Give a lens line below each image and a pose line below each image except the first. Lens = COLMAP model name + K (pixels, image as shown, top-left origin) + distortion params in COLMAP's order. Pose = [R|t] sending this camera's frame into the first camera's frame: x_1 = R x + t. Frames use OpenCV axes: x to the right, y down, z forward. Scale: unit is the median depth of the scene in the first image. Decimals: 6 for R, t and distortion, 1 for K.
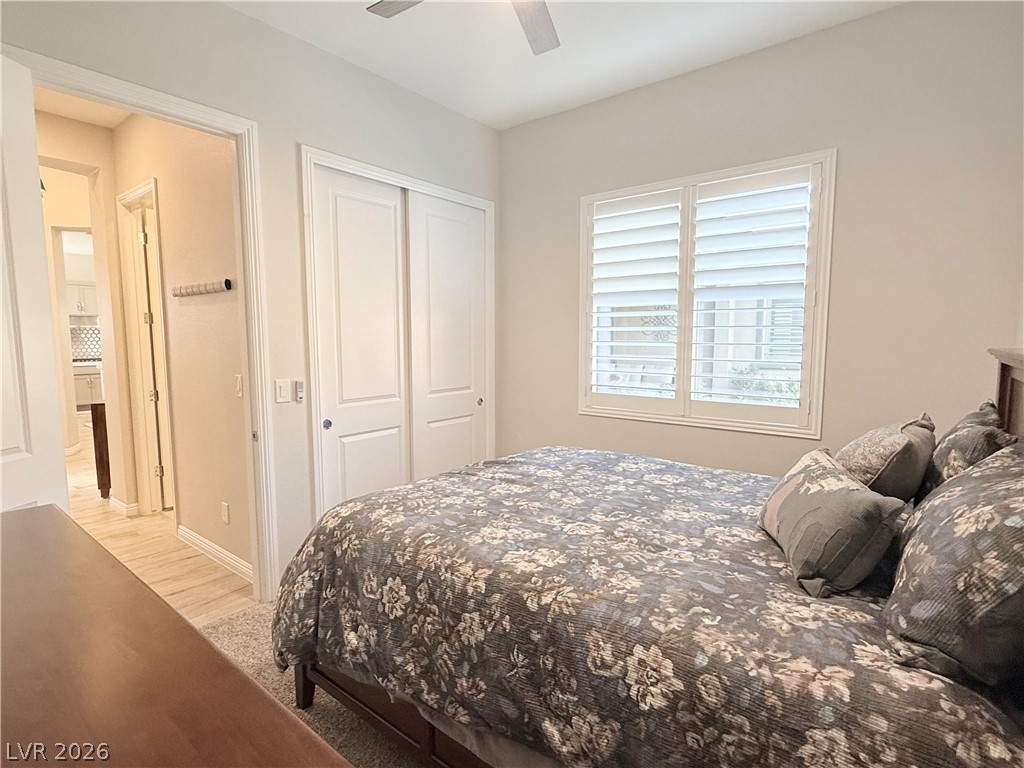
lens RADIAL K [[512.6, 0, 509.3], [0, 512.6, 383.8], [0, 0, 1]] dist [-0.000558, -0.000031]
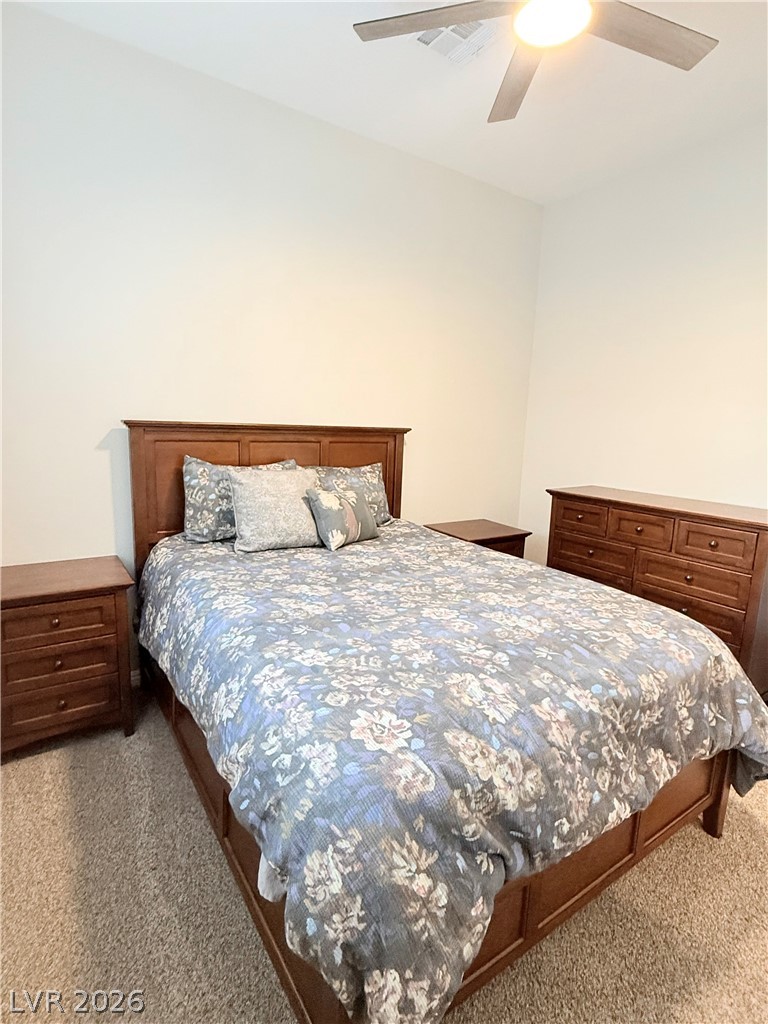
lens RADIAL K [[512.6, 0, 379.5], [0, 512.6, 512.1], [0, 0, 1]] dist [-0.000558, -0.000031]
pose [[-0.946234, -0.090029, 0.310702, -0.061098], [-0.004283, 0.963893, 0.266254, -0.174474], [-0.323454, 0.250608, -0.912454, 1.838524]]
